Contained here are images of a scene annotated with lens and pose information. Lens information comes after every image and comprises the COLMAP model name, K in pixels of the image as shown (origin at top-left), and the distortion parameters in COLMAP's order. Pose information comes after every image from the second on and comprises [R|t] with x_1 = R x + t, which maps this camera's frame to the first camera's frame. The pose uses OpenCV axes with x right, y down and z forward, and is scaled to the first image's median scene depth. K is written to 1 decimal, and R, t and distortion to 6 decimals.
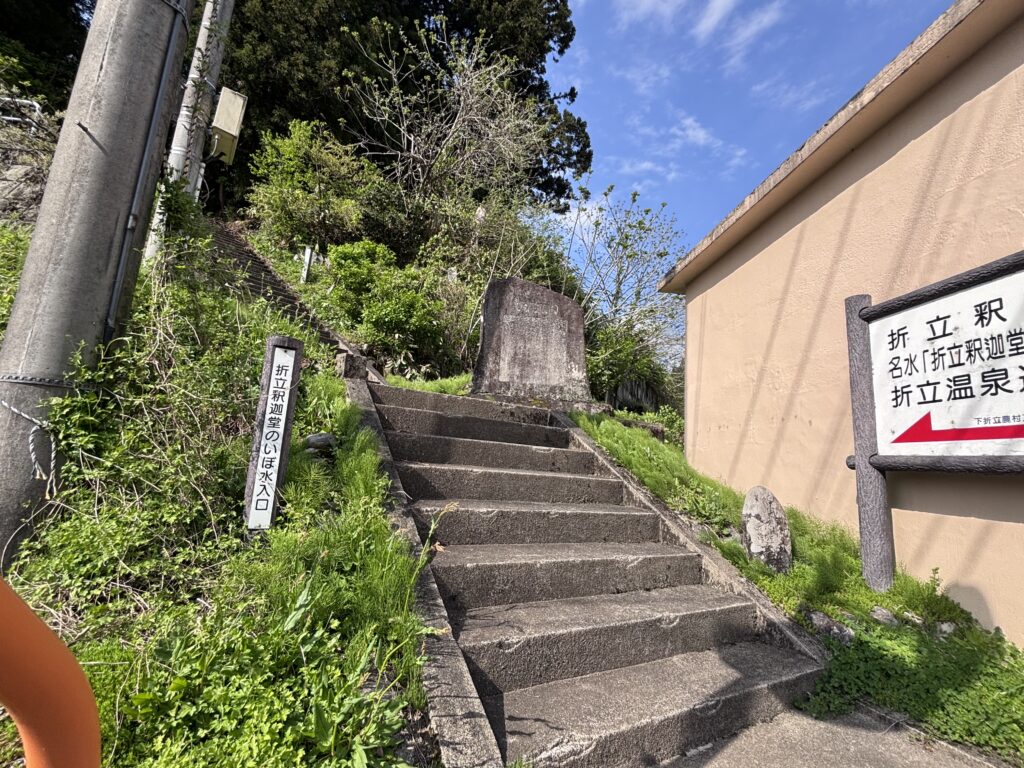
lens RADIAL K [[440.8, 0, 512.8], [0, 440.8, 383.1], [0, 0, 1]] dist [-0.001417, 0.000028]
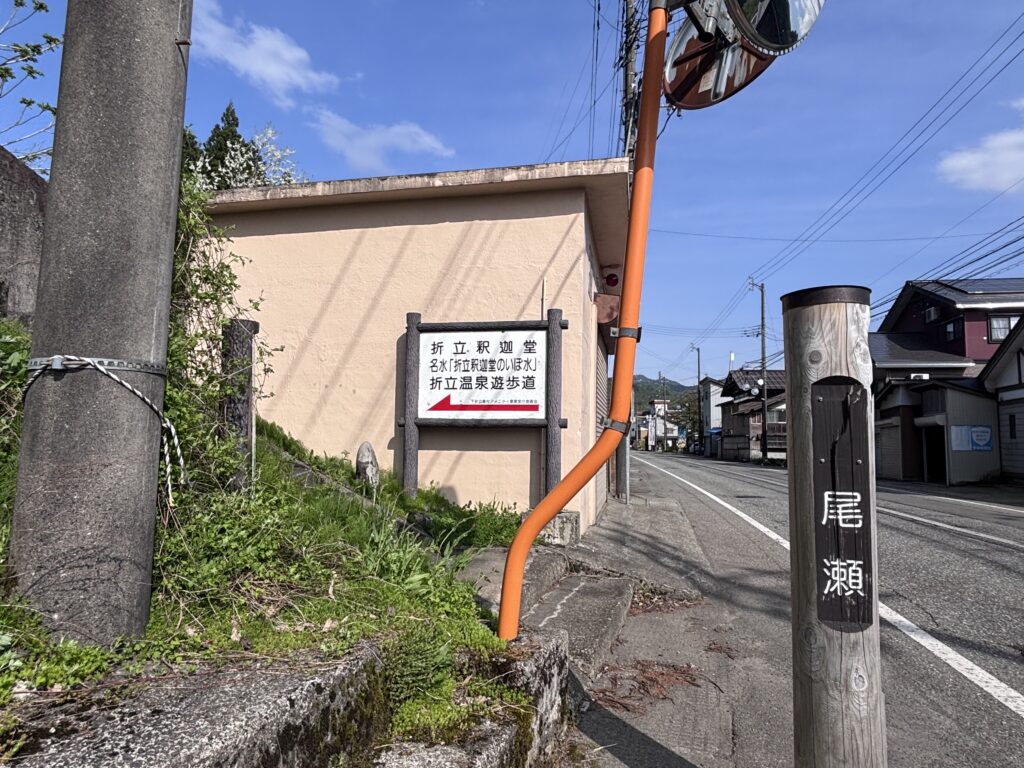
lens RADIAL K [[595.5, 0, 511.6], [0, 595.5, 384.8], [0, 0, 1]] dist [0.001401, 0.000019]
pose [[0.284995, 0.028184, 0.958115, -1.237421], [-0.163820, 0.986293, 0.019716, -0.057687], [-0.944426, -0.162578, 0.285705, 0.080357]]
